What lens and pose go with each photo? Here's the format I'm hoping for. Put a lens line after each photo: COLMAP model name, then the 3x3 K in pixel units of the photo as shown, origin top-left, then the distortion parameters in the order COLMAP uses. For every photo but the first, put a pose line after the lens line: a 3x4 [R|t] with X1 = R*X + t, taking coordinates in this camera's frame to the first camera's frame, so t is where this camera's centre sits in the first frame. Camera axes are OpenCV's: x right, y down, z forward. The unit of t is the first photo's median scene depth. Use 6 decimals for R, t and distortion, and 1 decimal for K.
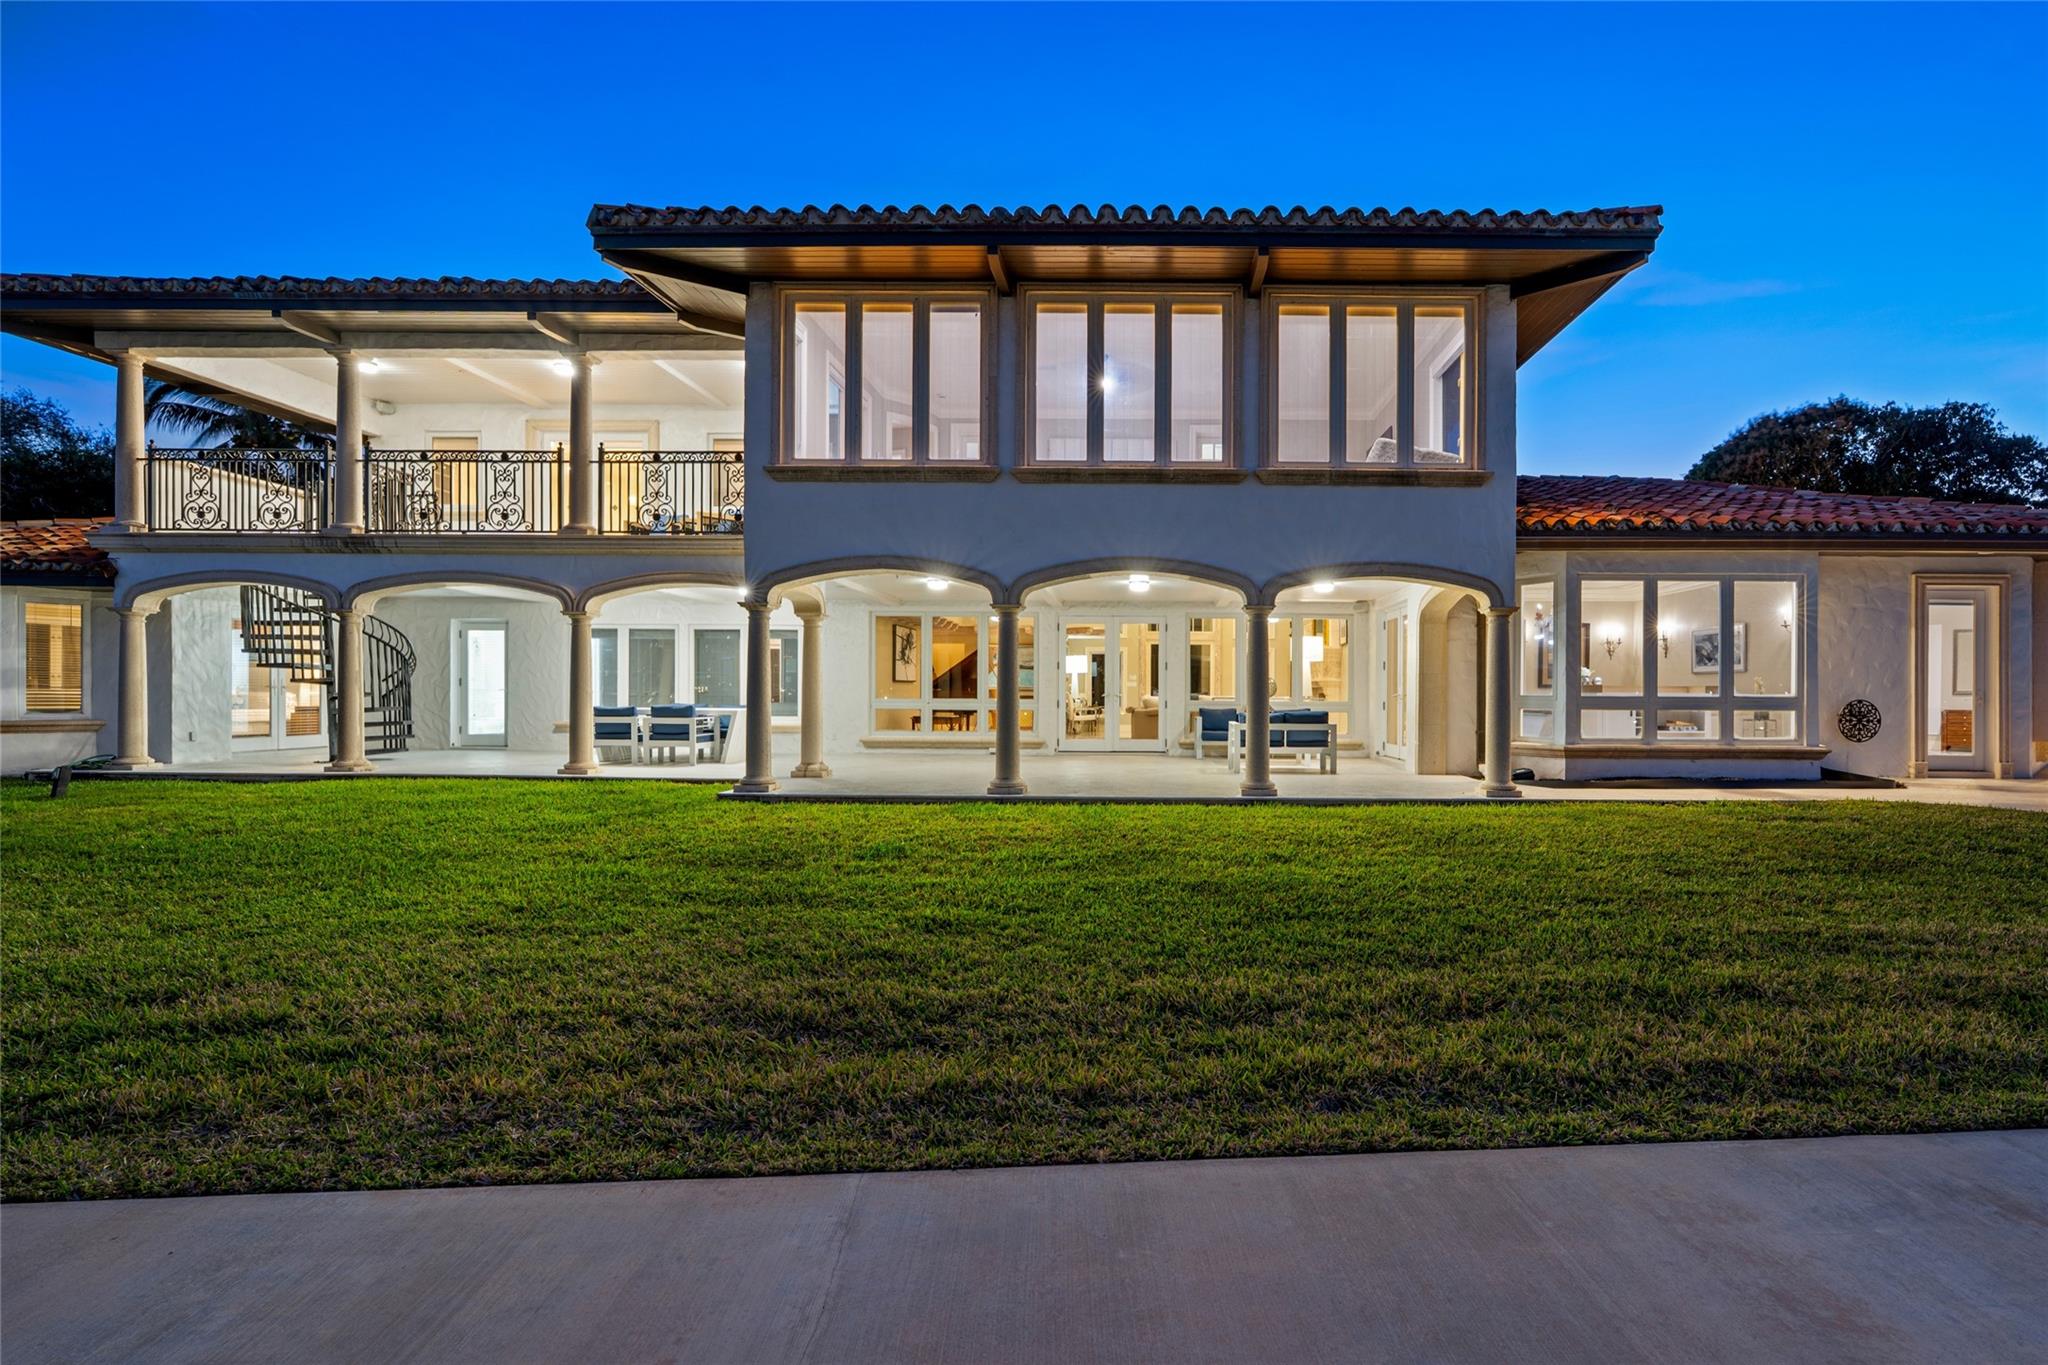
lens RADIAL K [[944.3, 0, 1024.0], [0, 944.3, 682.5], [0, 0, 1]] dist [0.019542, -0.000209]
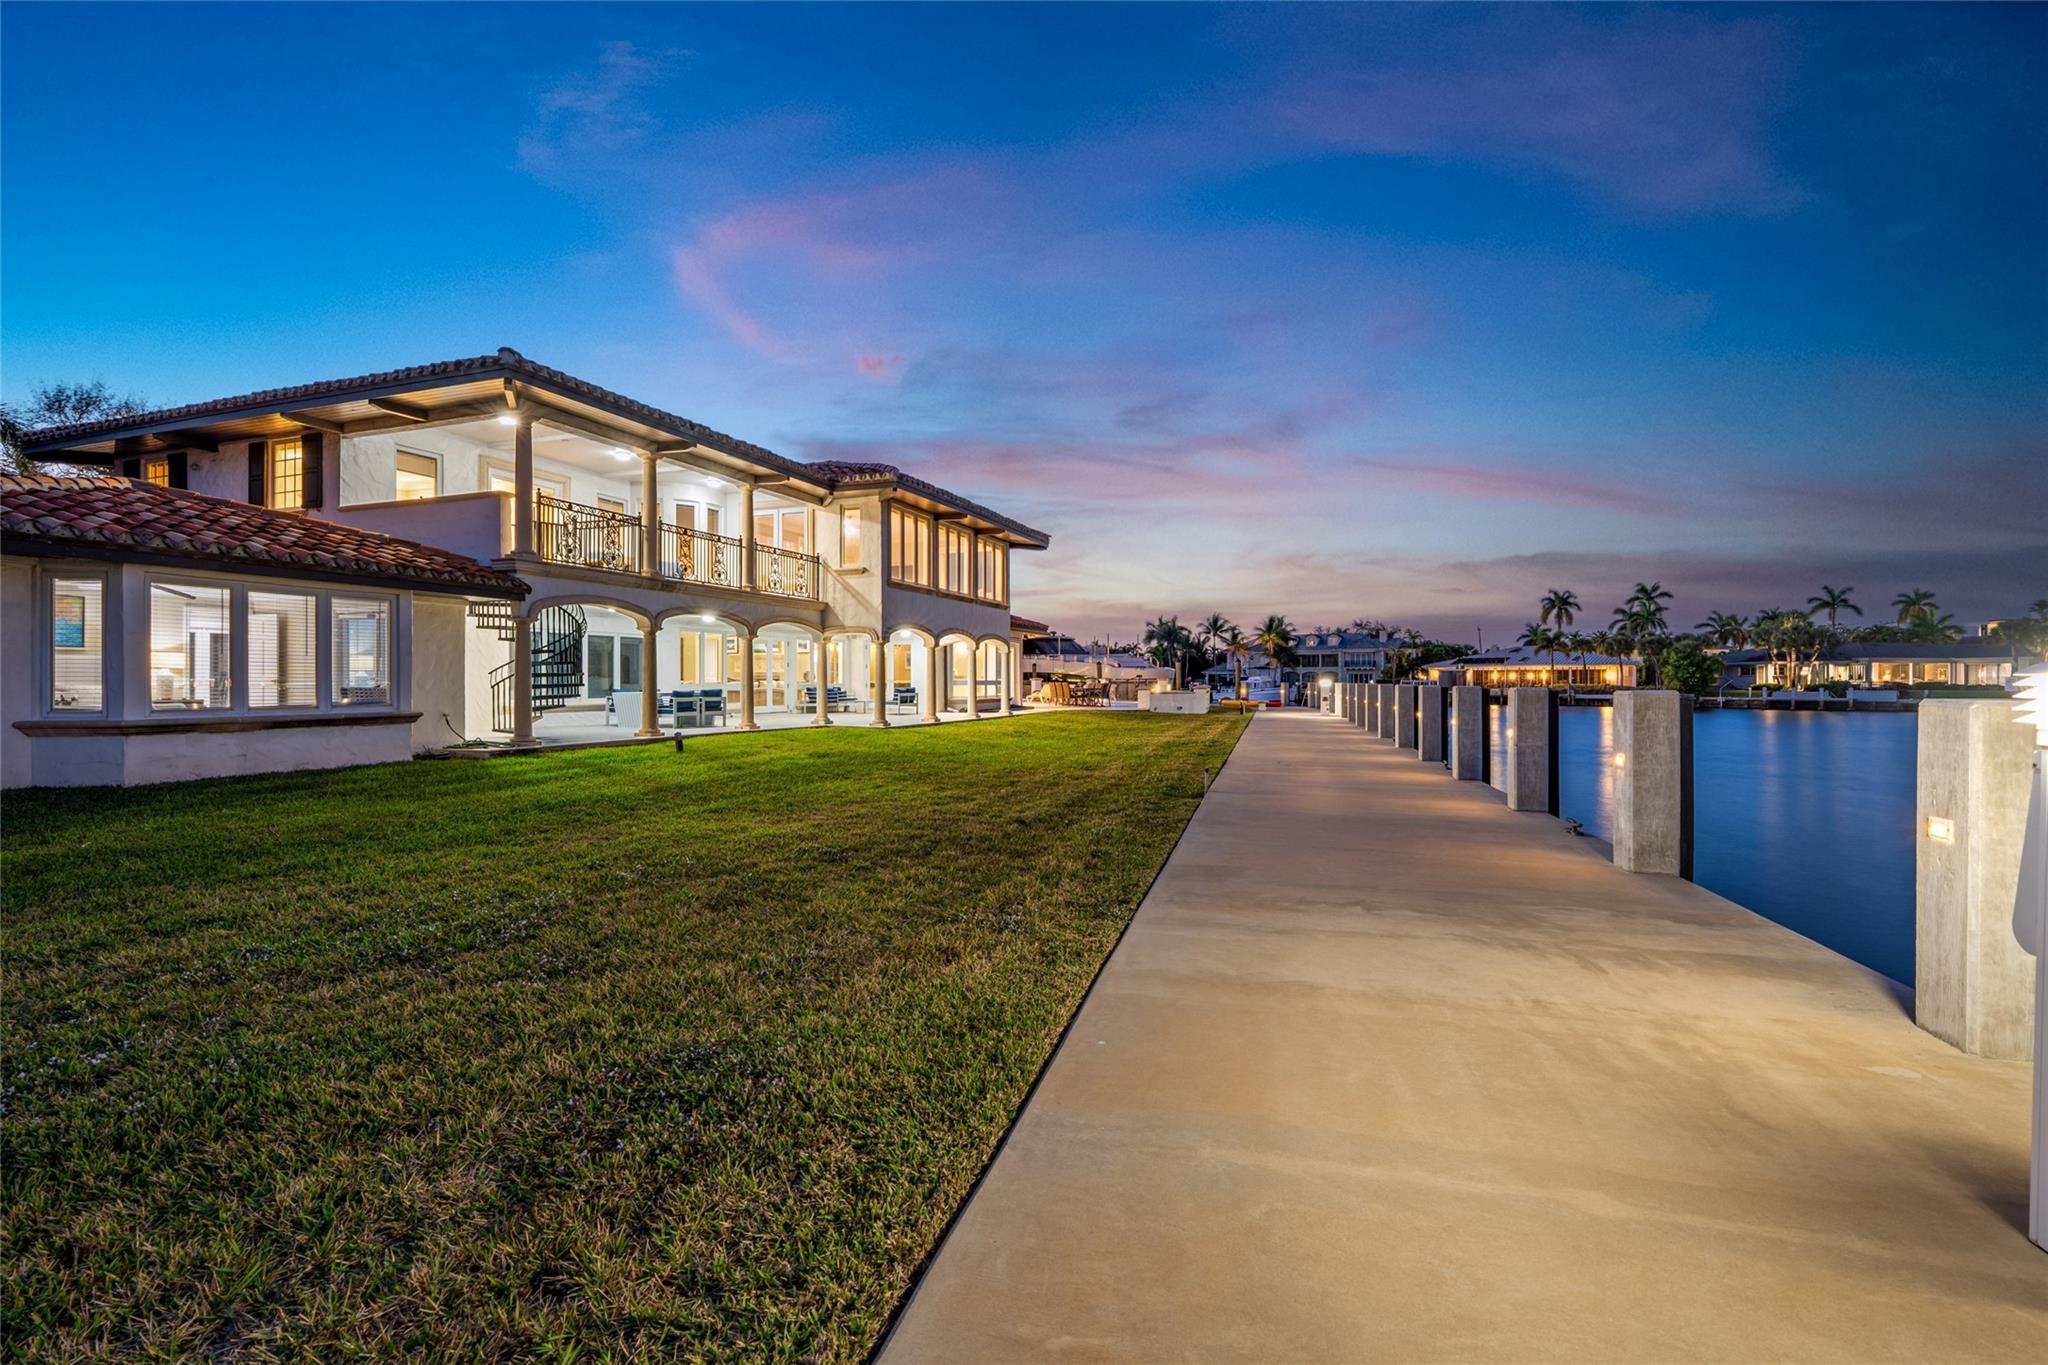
lens RADIAL K [[944.3, 0, 1024.0], [0, 944.3, 682.5], [0, 0, 1]] dist [0.019542, -0.000209]
pose [[0.325971, -0.009154, 0.945335, -1.931775], [0.004635, 0.999957, 0.008084, 0.001852], [-0.945368, 0.001746, 0.325999, -0.043089]]
